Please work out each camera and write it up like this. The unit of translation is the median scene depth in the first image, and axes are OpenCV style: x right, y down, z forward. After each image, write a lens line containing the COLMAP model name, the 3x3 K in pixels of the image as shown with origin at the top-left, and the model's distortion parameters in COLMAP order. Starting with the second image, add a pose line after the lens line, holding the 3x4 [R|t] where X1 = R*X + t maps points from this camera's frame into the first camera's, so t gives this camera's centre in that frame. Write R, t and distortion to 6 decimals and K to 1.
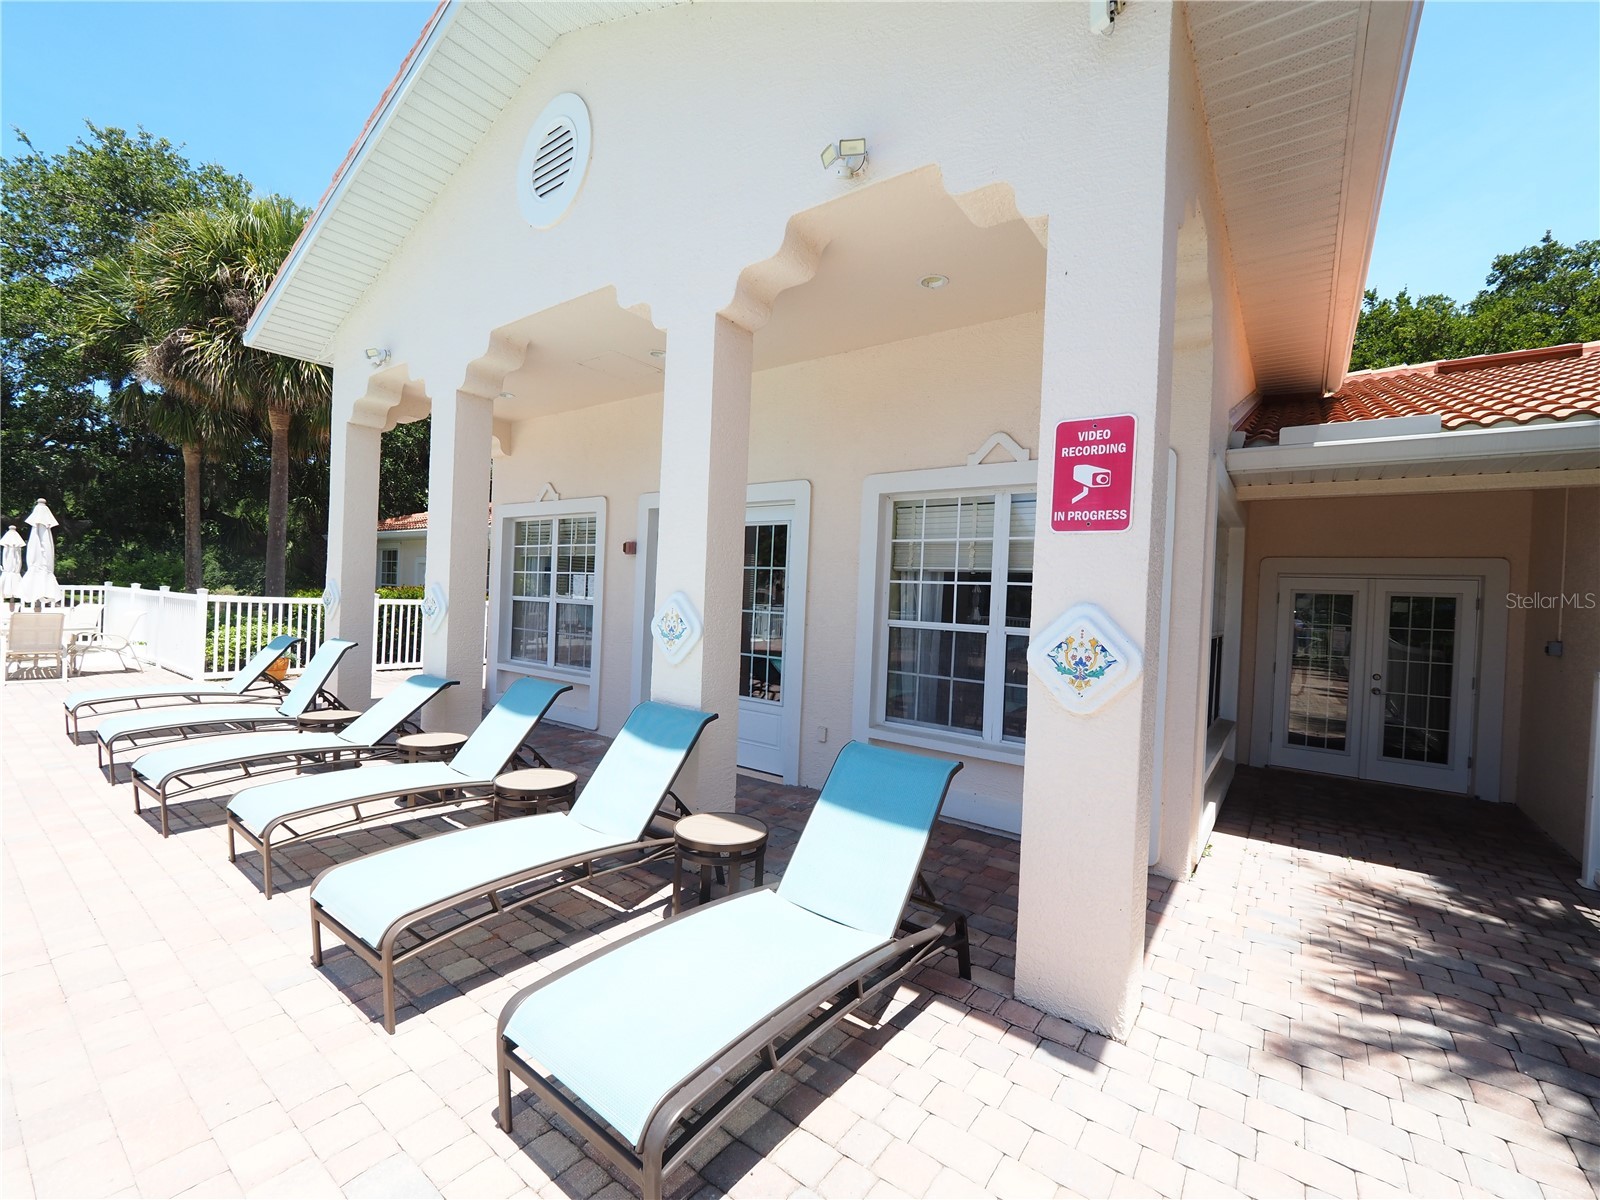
lens RADIAL K [[676.2, 0, 807.1], [0, 676.2, 599.8], [0, 0, 1]] dist [-0.012363, 0.004617]
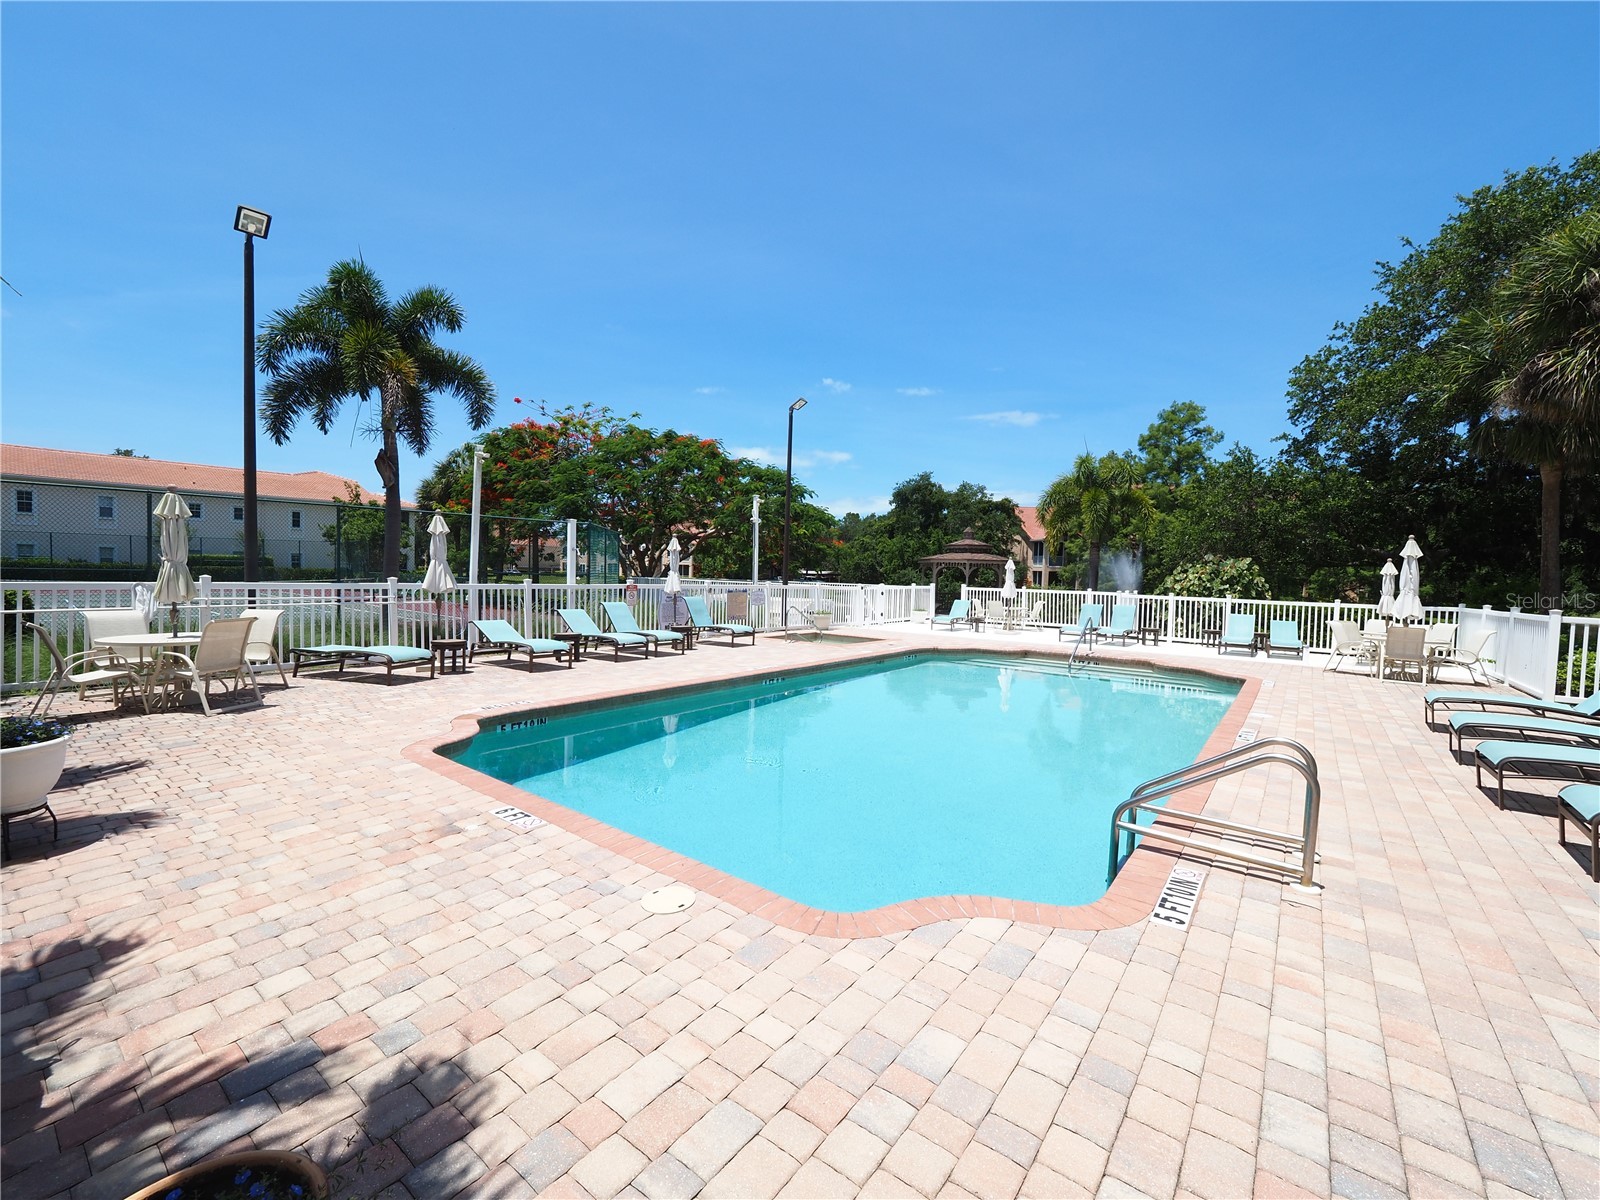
lens RADIAL K [[676.2, 0, 790.8], [0, 676.2, 600.7], [0, 0, 1]] dist [-0.012363, 0.004617]
pose [[-0.020732, -0.002096, -0.999783, 0.086297], [-0.033226, 0.999447, -0.001406, 0.006875], [0.999233, 0.033190, -0.020790, -0.082327]]
